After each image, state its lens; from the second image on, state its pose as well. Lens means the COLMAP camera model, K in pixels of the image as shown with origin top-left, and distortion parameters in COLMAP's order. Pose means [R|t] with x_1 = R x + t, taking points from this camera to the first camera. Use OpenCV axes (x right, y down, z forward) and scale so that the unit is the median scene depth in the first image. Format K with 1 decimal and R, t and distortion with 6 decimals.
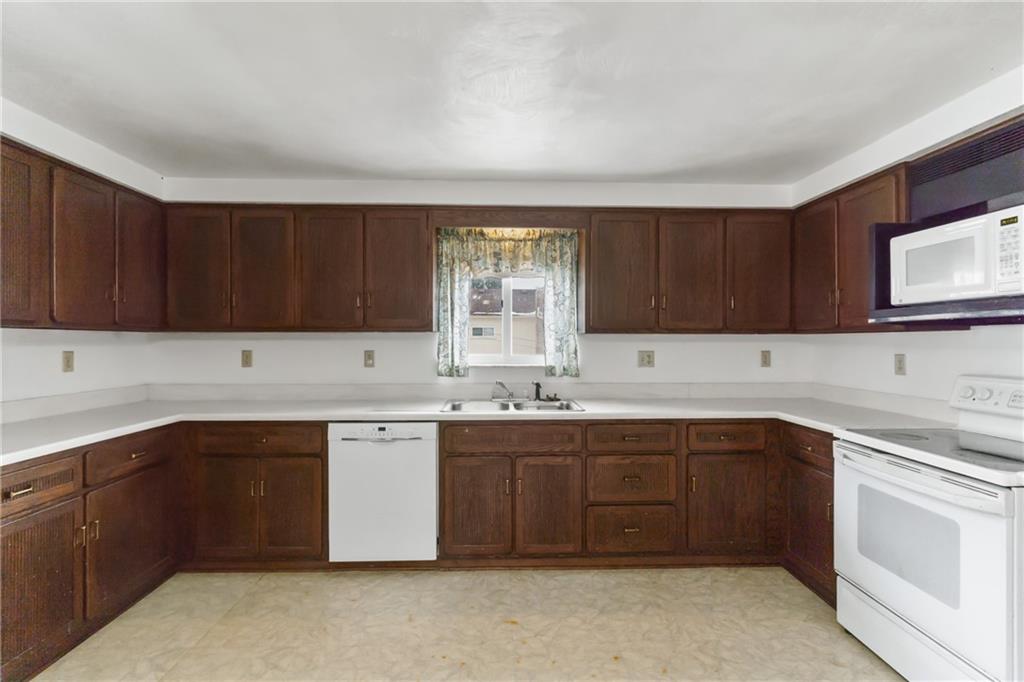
lens RADIAL K [[488.2, 0, 514.4], [0, 488.2, 342.7], [0, 0, 1]] dist [-0.005958, -0.000617]
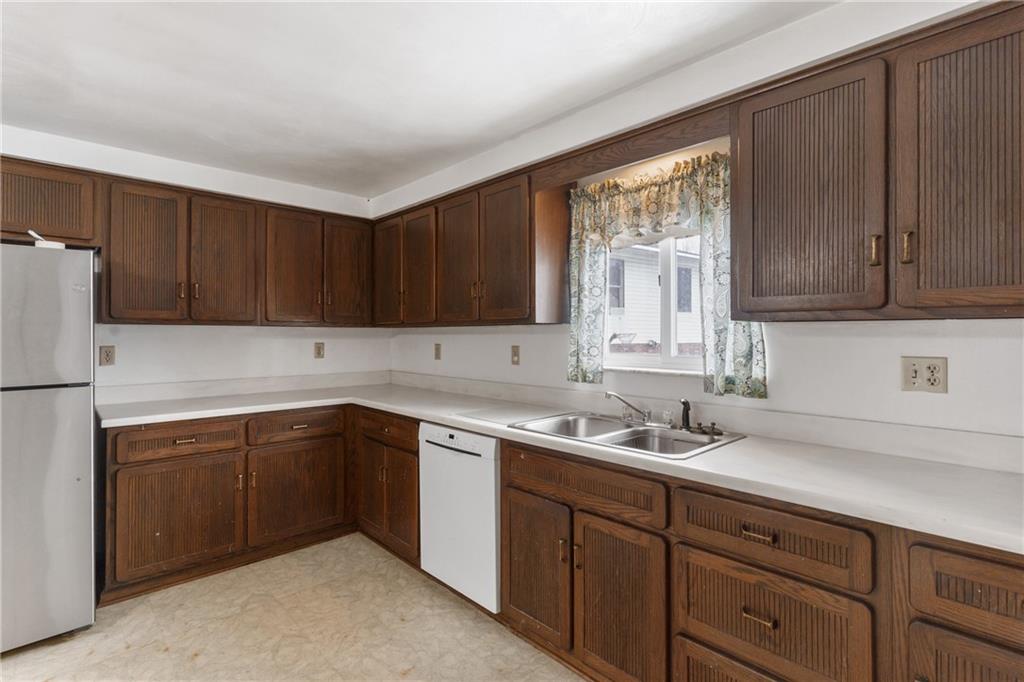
lens RADIAL K [[488.2, 0, 512.0], [0, 488.2, 333.7], [0, 0, 1]] dist [-0.005958, -0.000617]
pose [[0.662869, -0.003444, -0.748727, 0.393007], [-0.003280, 0.999966, -0.007503, 0.000313], [0.748728, 0.007429, 0.662836, 0.438179]]
